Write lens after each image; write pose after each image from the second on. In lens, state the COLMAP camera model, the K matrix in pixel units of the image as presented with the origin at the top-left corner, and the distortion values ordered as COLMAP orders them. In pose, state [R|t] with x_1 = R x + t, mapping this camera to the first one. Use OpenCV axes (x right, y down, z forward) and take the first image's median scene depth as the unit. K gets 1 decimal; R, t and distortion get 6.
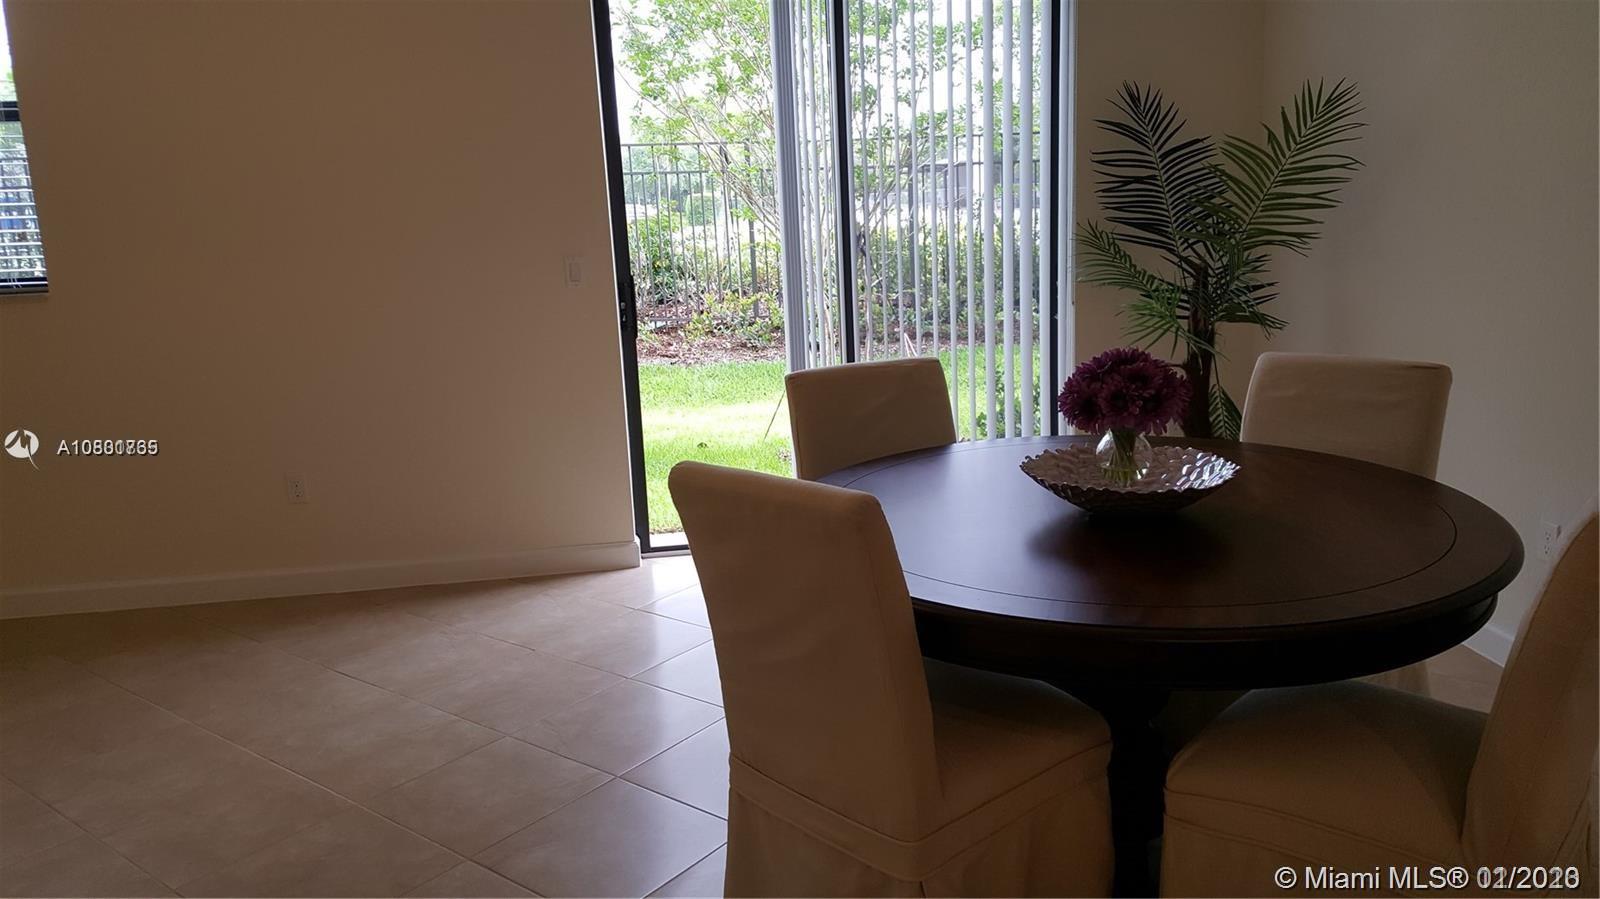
lens RADIAL K [[1249.9, 0, 793.3], [0, 1249.9, 456.6], [0, 0, 1]] dist [0.034624, -0.048271]
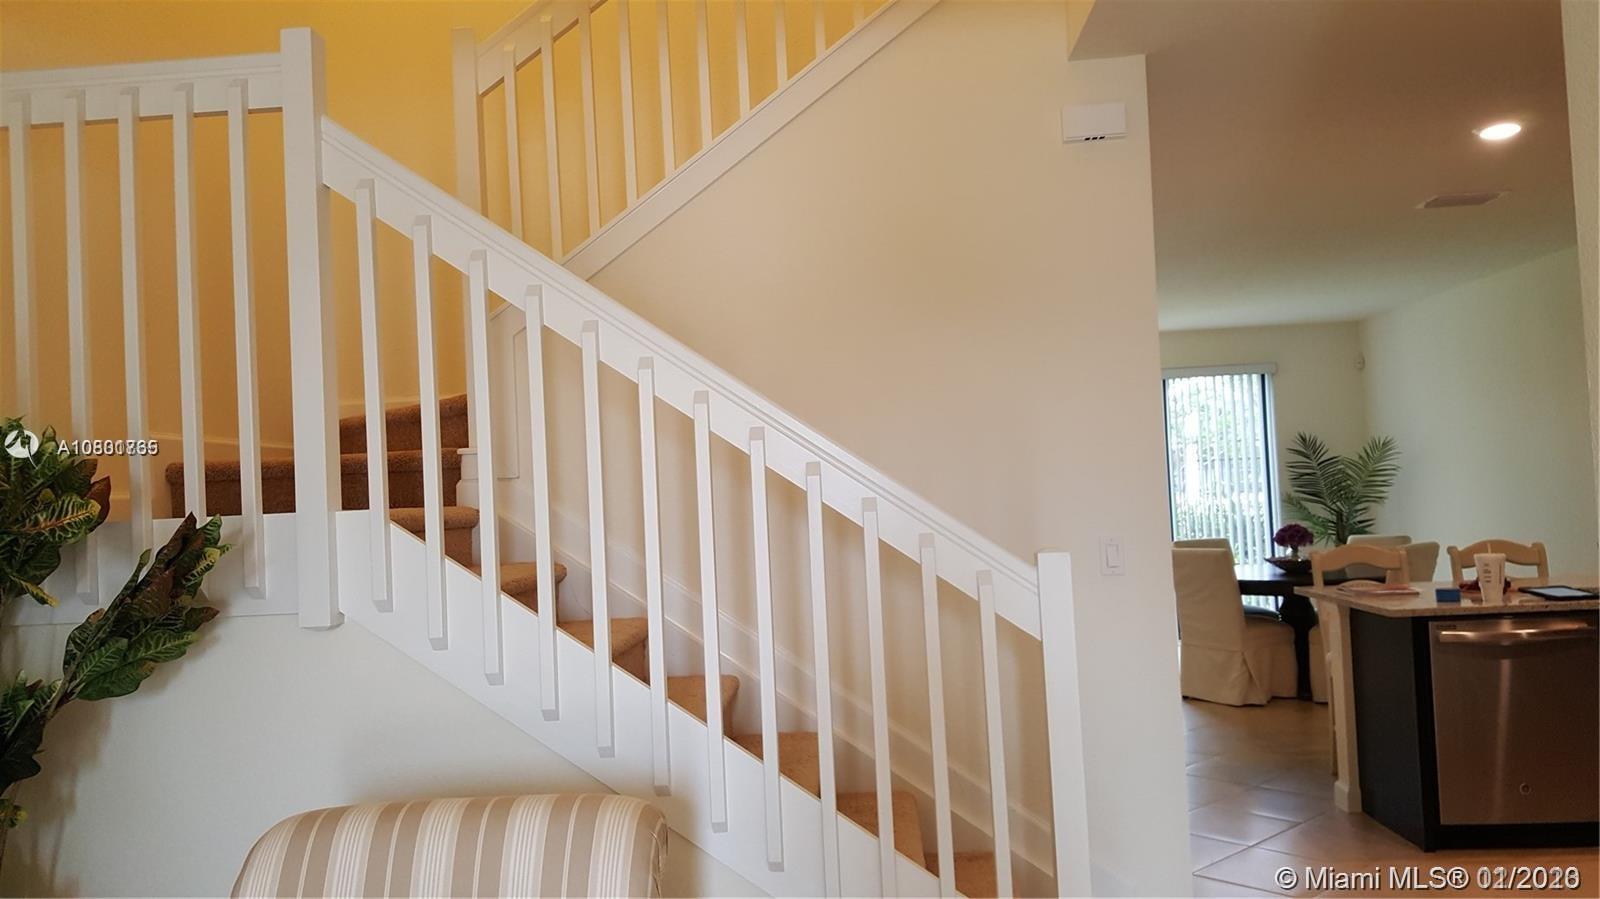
lens RADIAL K [[1249.9, 0, 793.4], [0, 1249.9, 448.4], [0, 0, 1]] dist [0.034624, -0.048271]
pose [[0.986546, -0.005423, -0.163392, -0.080911], [-0.032359, 0.973198, -0.227681, 0.083620], [0.160248, 0.229905, 0.959929, -0.398784]]
